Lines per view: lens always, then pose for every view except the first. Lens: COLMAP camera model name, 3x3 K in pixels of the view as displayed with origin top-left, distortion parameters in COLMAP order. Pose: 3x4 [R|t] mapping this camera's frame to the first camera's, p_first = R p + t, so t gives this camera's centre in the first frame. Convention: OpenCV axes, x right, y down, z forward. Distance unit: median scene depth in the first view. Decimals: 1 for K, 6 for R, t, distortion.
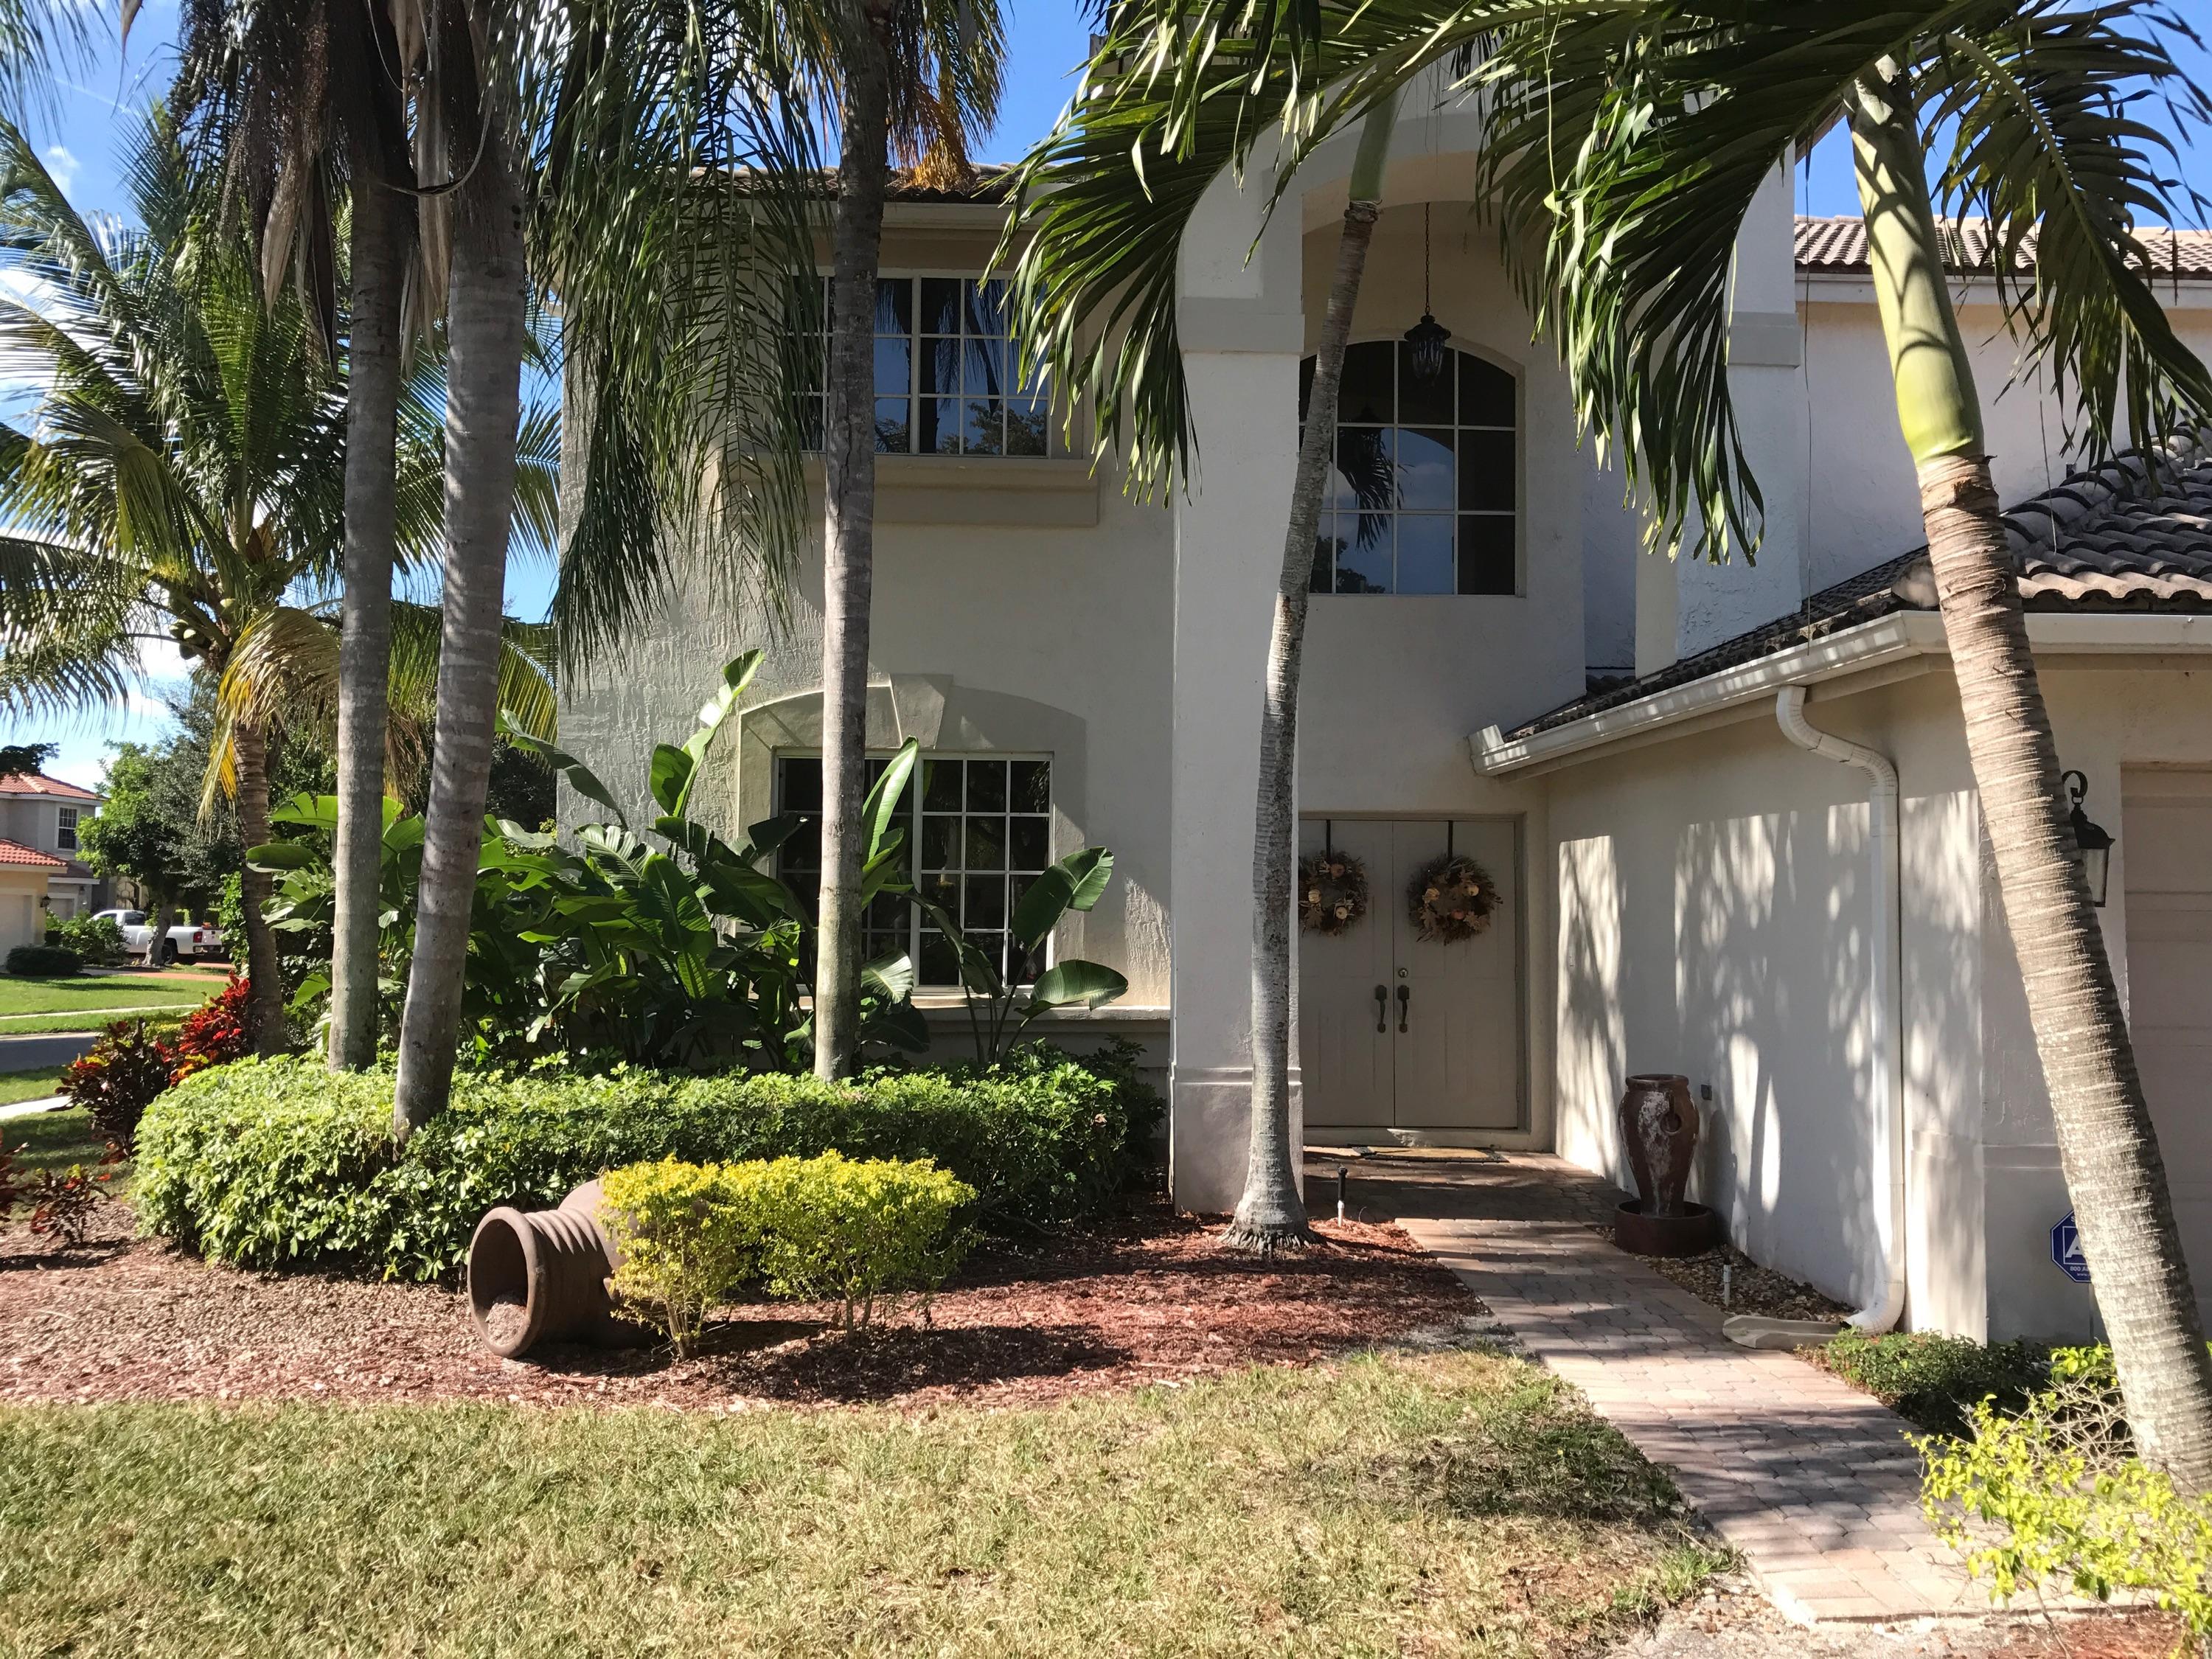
lens RADIAL K [[1937.8, 0, 1106.0], [0, 1937.8, 829.5], [0, 0, 1]] dist [0.019194, 0.072042]
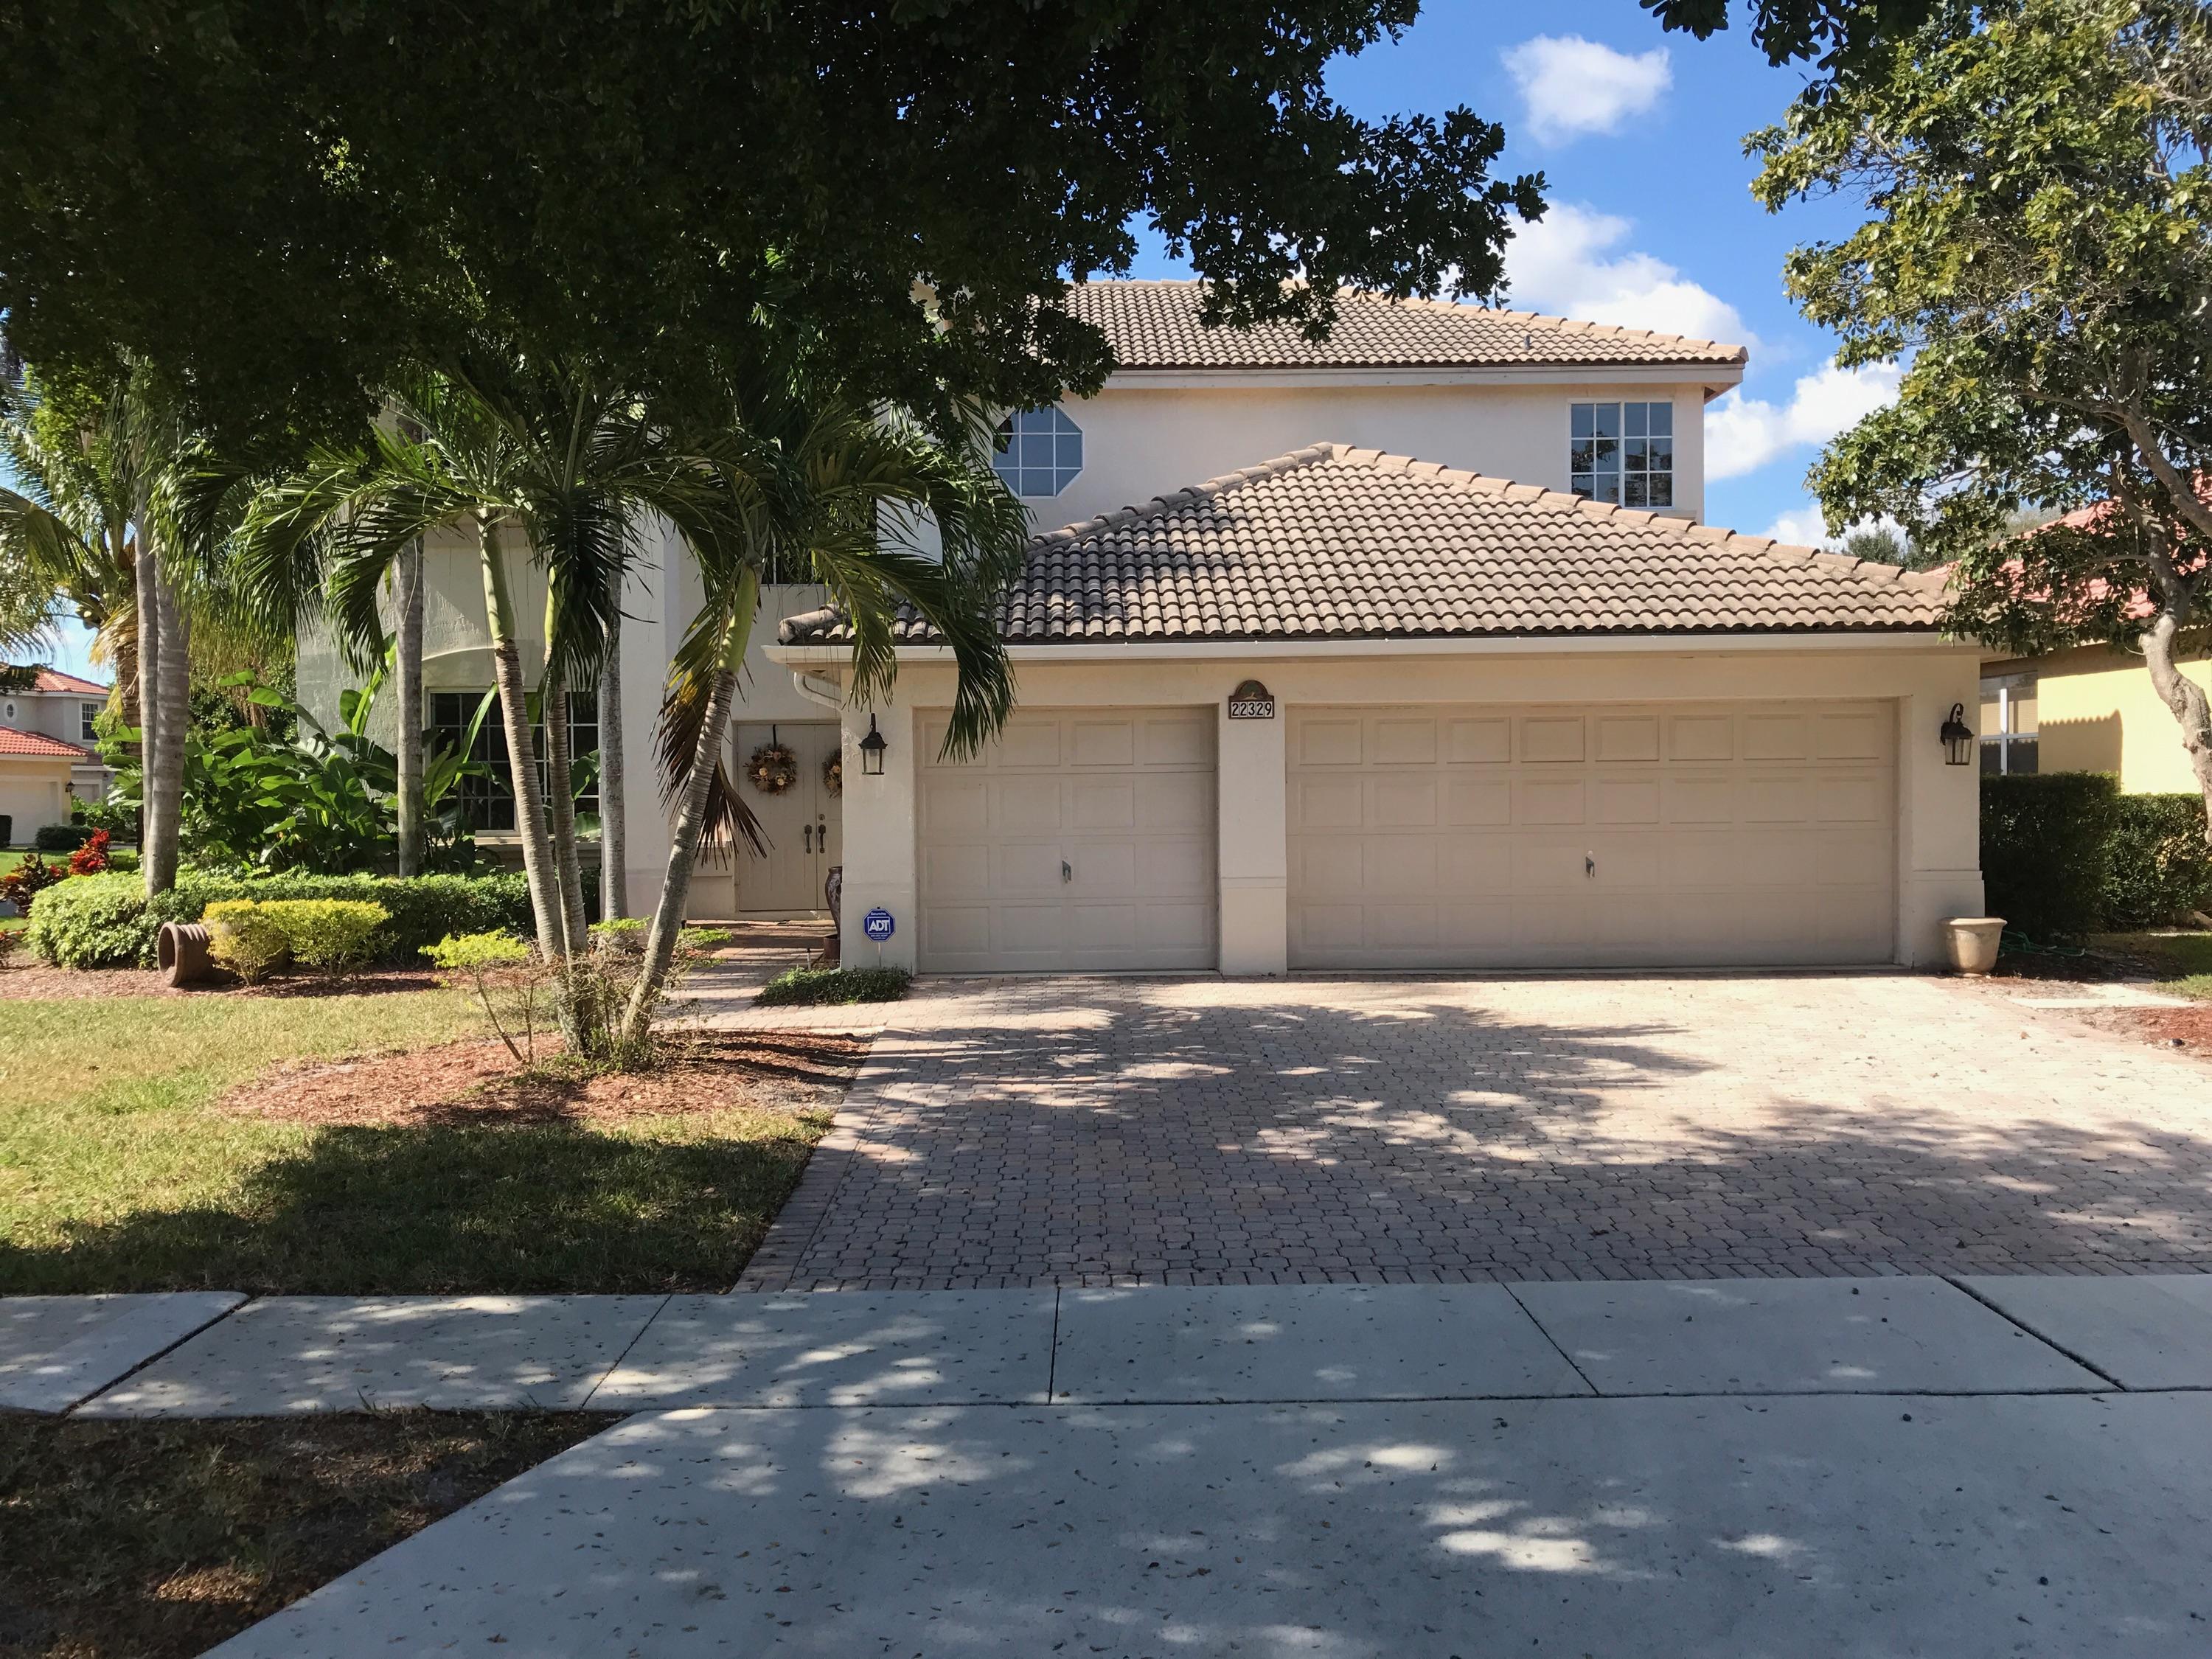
lens RADIAL K [[1937.8, 0, 1106.0], [0, 1937.8, 829.5], [0, 0, 1]] dist [0.019194, 0.072042]
pose [[0.999579, -0.017649, -0.023016, 0.648519], [0.019173, 0.997516, 0.067775, -0.033657], [0.021763, -0.068188, 0.997435, -0.953092]]
